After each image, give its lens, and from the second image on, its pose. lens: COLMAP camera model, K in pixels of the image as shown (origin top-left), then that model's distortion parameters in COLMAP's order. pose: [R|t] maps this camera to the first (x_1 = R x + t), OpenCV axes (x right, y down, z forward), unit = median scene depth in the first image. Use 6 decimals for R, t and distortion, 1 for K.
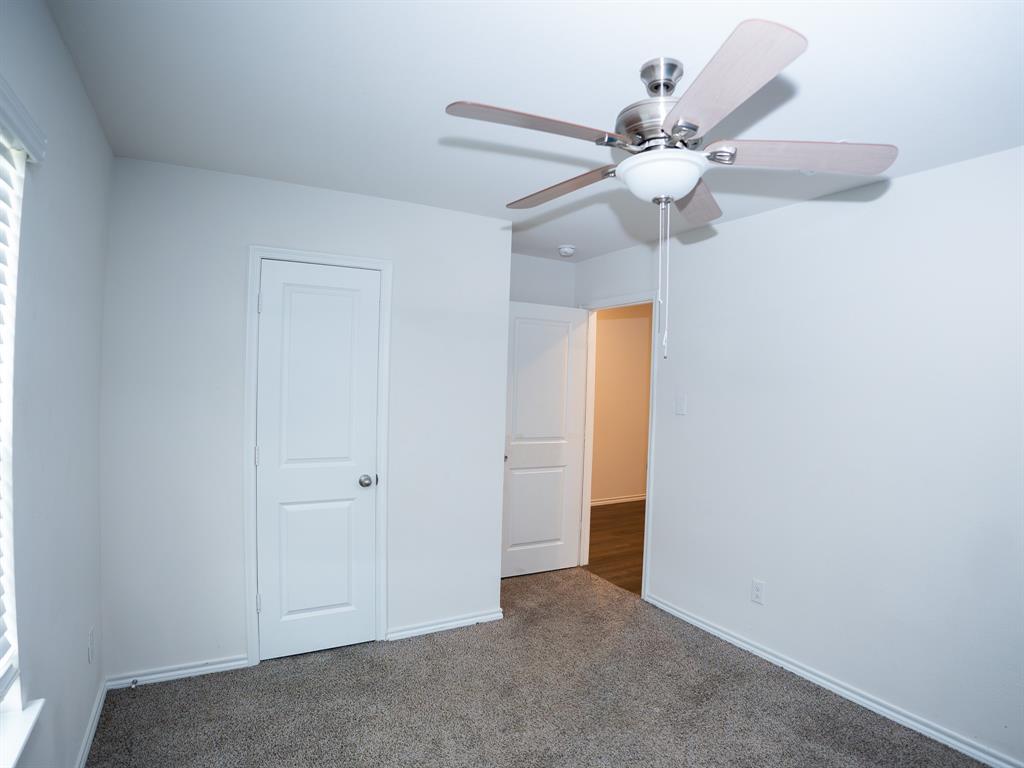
lens RADIAL K [[537.0, 0, 512.0], [0, 537.0, 384.0], [0, 0, 1]] dist [-0.121655, 0.033504]
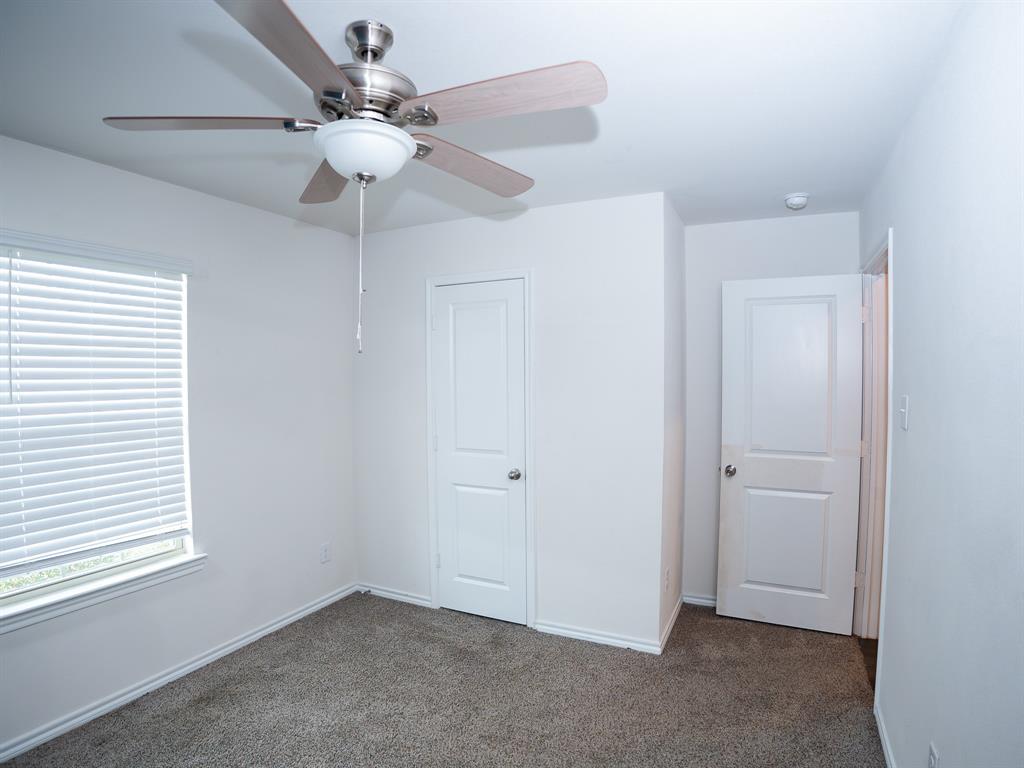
lens RADIAL K [[537.0, 0, 512.0], [0, 537.0, 384.0], [0, 0, 1]] dist [-0.121655, 0.033504]
pose [[0.583770, -0.014606, -0.811788, 0.613217], [0.012947, 0.999879, -0.008680, 0.008042], [0.811816, -0.005443, 0.583888, 0.358288]]
